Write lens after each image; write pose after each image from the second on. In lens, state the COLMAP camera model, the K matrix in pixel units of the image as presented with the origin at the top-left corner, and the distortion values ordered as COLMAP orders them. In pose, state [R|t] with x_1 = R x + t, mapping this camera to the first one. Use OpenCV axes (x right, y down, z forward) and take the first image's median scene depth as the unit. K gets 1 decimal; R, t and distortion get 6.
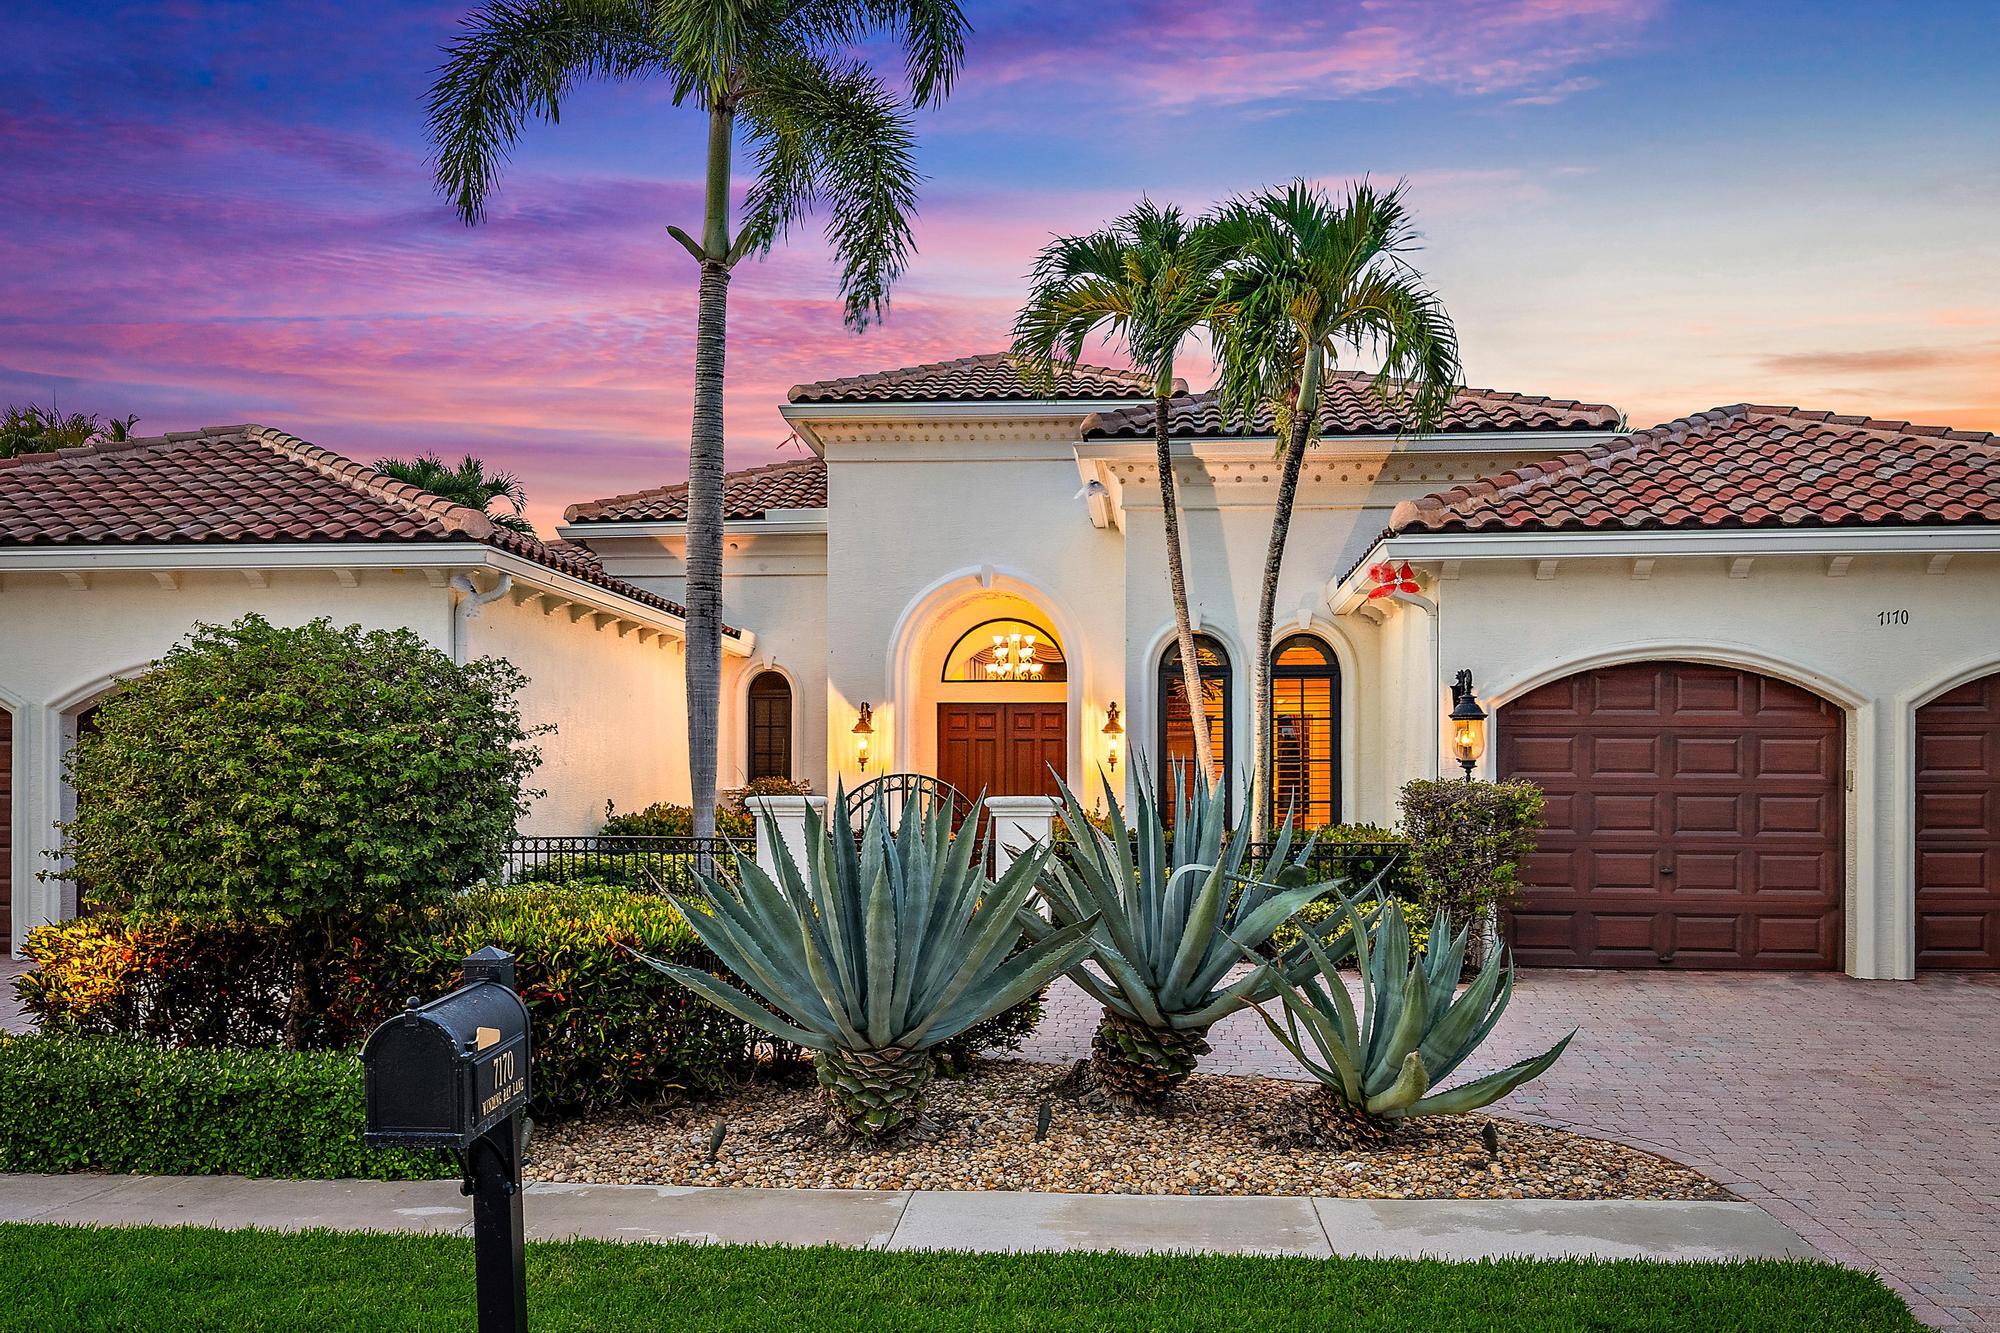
lens RADIAL K [[1810.8, 0, 1000.0], [0, 1810.8, 666.5], [0, 0, 1]] dist [0.001271, 0.001512]
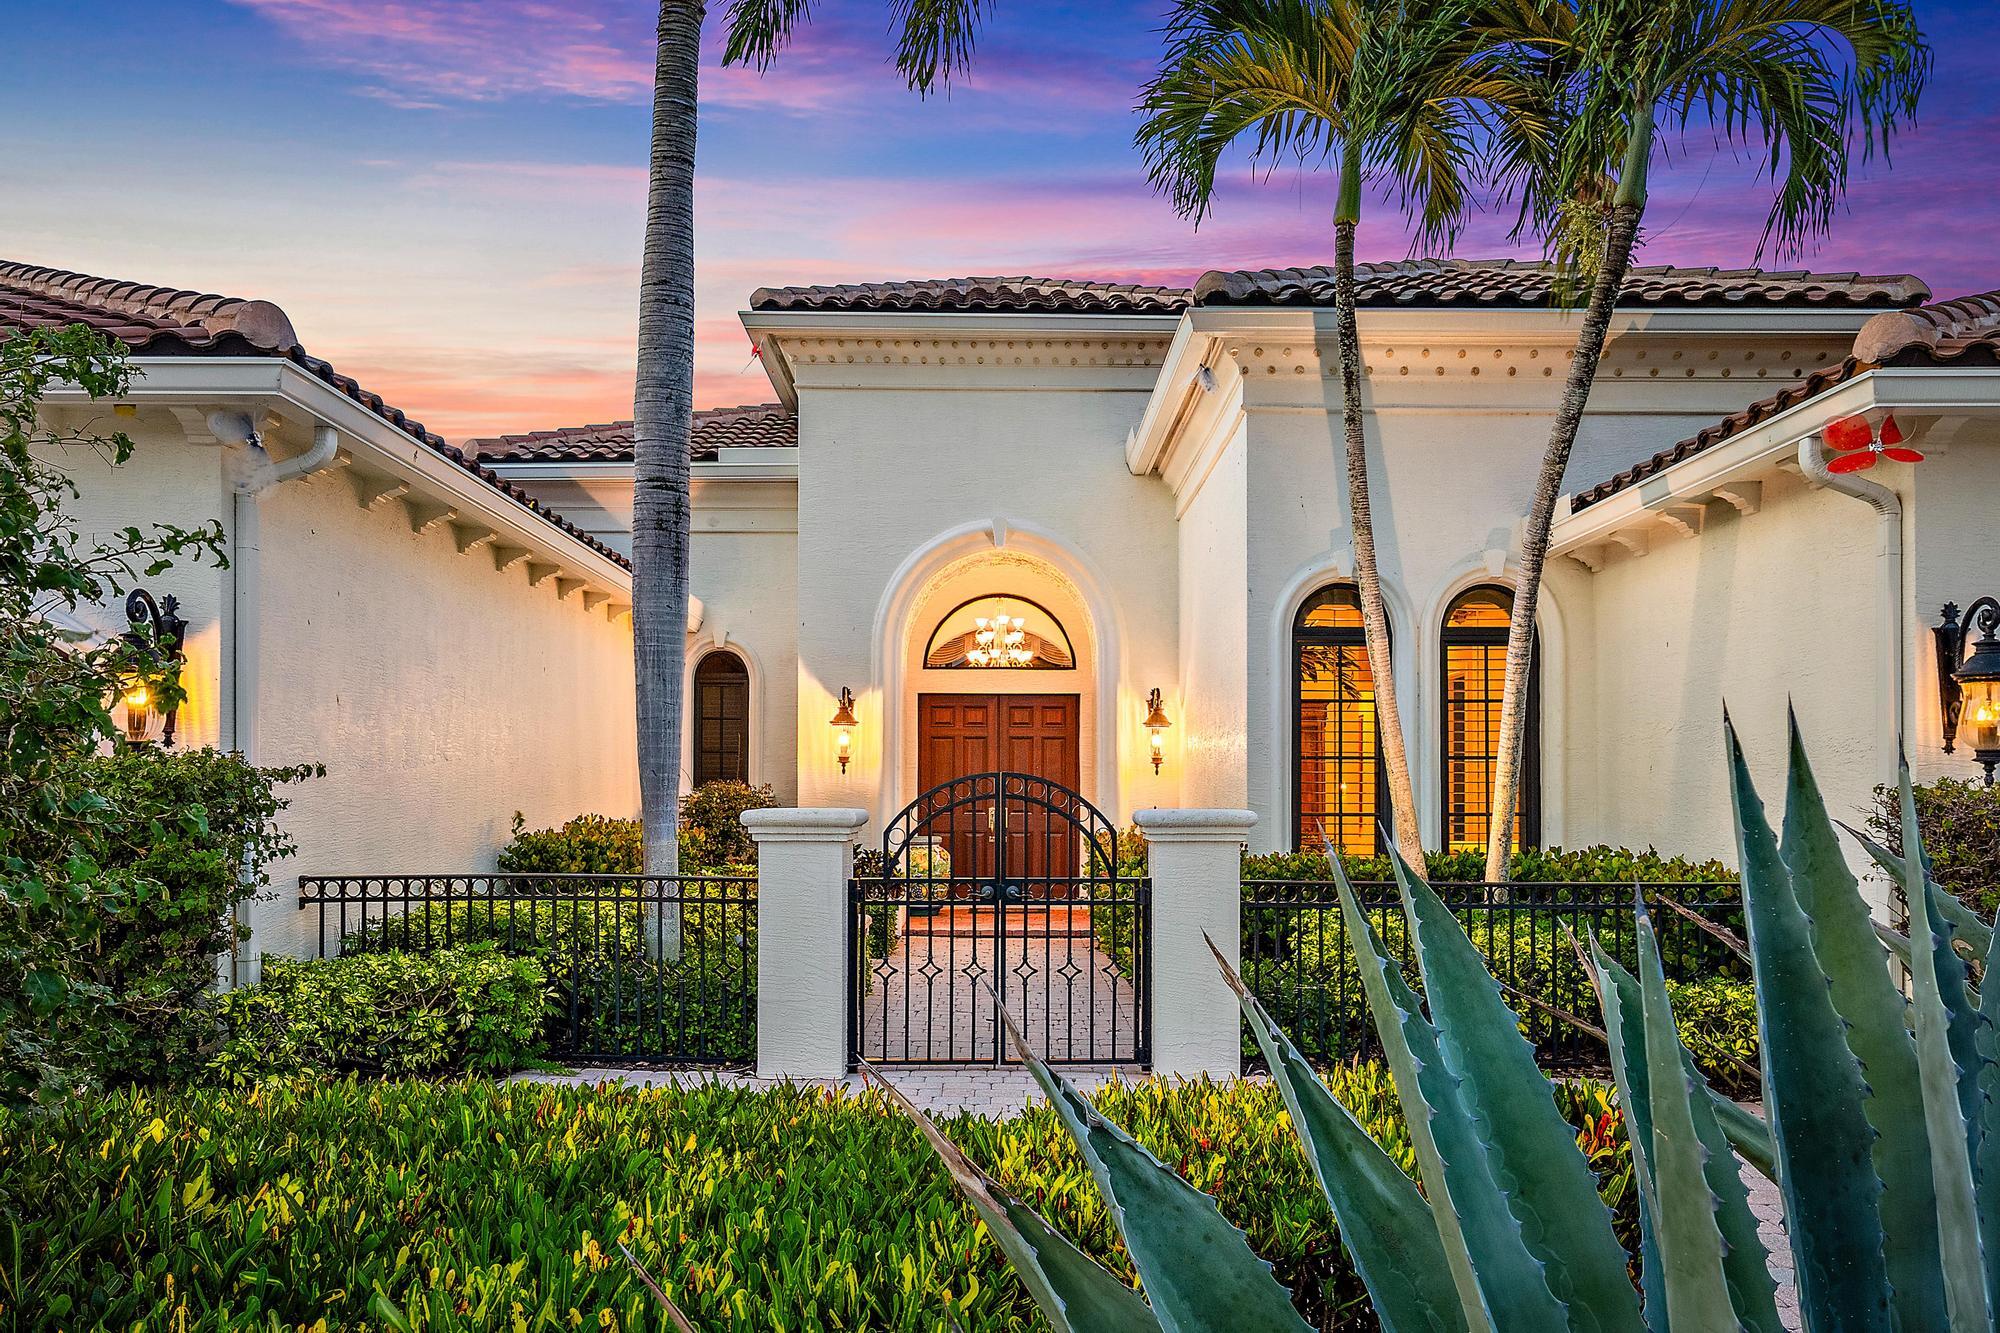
lens RADIAL K [[1501.2, 0, 1002.8], [0, 1501.2, 708.0], [0, 0, 1]] dist [0.002971, -0.002355]
pose [[0.995496, 0.006752, 0.094566, -0.068168], [-0.007684, 0.999925, 0.009500, 0.022102], [-0.094494, -0.010183, 0.995473, 0.333225]]
